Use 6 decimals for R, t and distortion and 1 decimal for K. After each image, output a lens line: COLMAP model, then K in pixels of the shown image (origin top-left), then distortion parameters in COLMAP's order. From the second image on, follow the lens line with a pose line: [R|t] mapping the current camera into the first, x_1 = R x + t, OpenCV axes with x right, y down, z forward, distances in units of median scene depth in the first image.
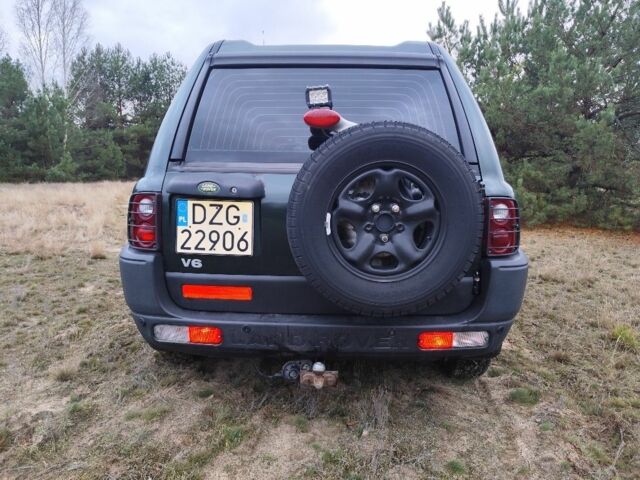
lens RADIAL K [[442.9, 0, 320.0], [0, 442.9, 240.0], [0, 0, 1]] dist [0.009540, -0.003260]
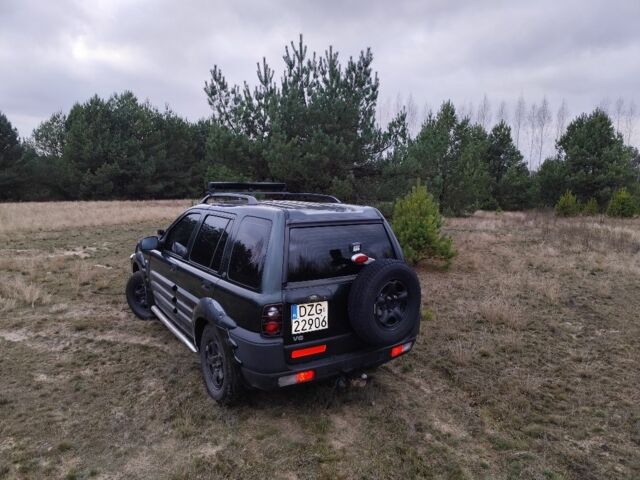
lens RADIAL K [[442.9, 0, 320.0], [0, 442.9, 240.0], [0, 0, 1]] dist [0.009540, -0.003260]
pose [[0.804551, -0.074650, 0.589173, -1.275824], [0.083004, 0.996466, 0.012908, -0.371201], [-0.588054, 0.038518, 0.807904, -0.546538]]
